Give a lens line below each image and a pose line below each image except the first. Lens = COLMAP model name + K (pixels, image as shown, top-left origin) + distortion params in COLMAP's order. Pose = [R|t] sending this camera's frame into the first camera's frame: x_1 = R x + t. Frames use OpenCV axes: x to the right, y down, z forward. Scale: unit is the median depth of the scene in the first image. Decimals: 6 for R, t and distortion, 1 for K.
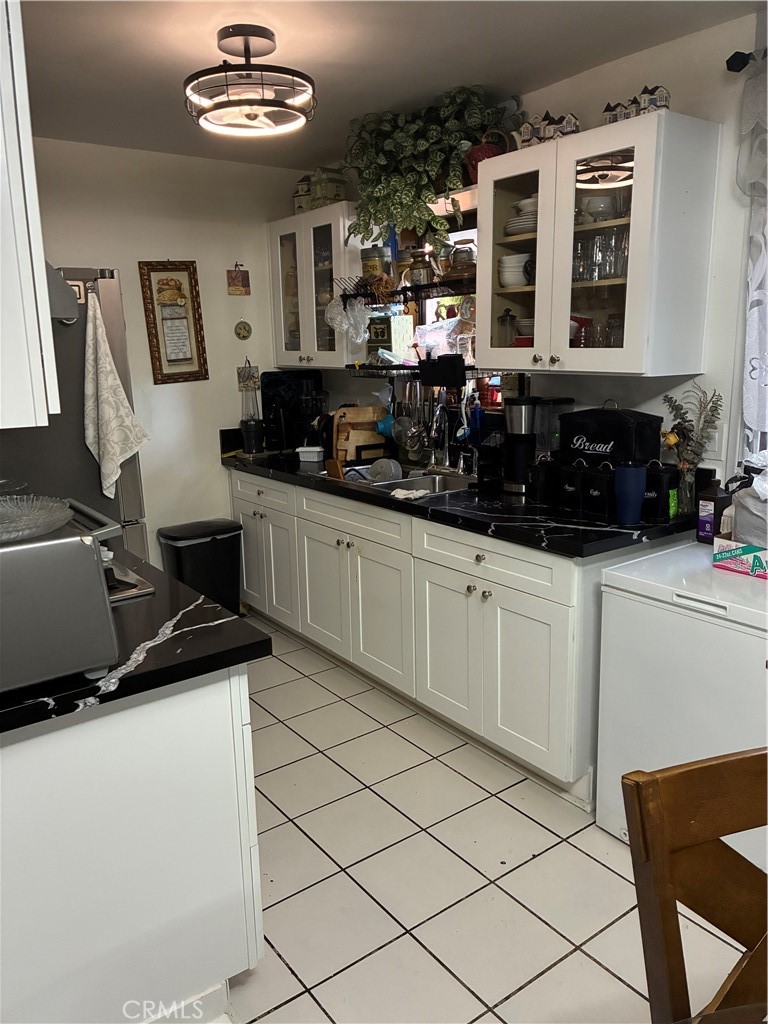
lens RADIAL K [[782.5, 0, 384.6], [0, 782.5, 514.1], [0, 0, 1]] dist [0.027175, -0.025370]
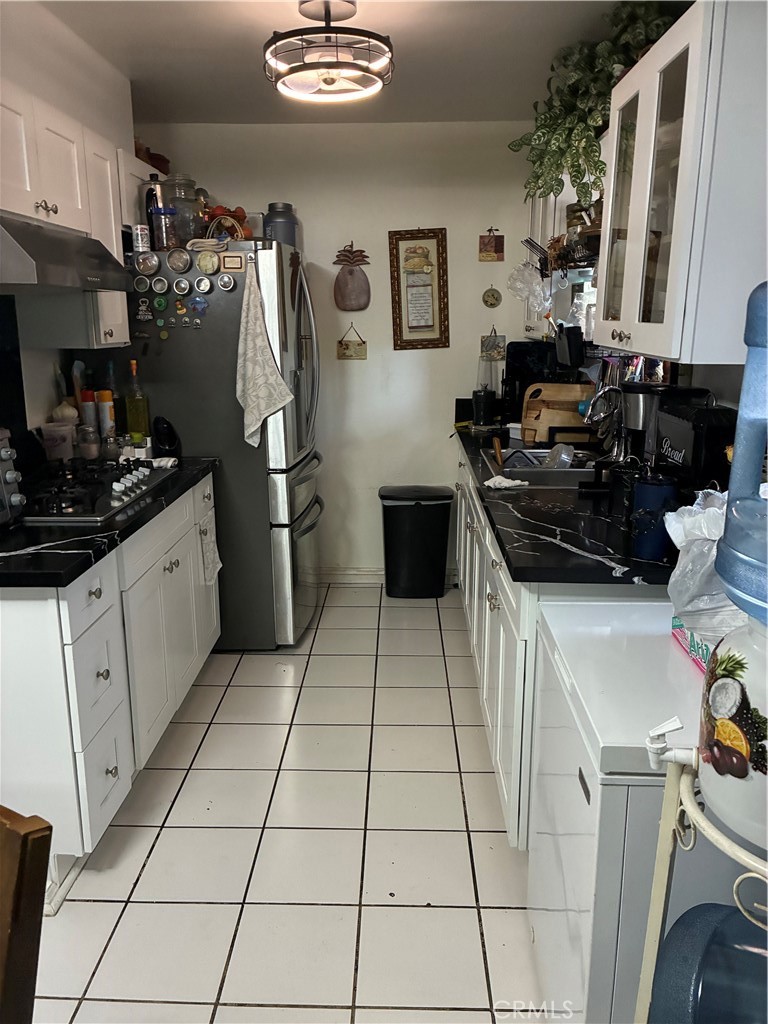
lens RADIAL K [[782.5, 0, 380.4], [0, 782.5, 514.3], [0, 0, 1]] dist [0.027175, -0.025370]
pose [[0.784335, 0.170695, -0.596390, 0.359411], [-0.148297, 0.985115, 0.086923, -0.036687], [0.602351, 0.020266, 0.797974, 0.157525]]
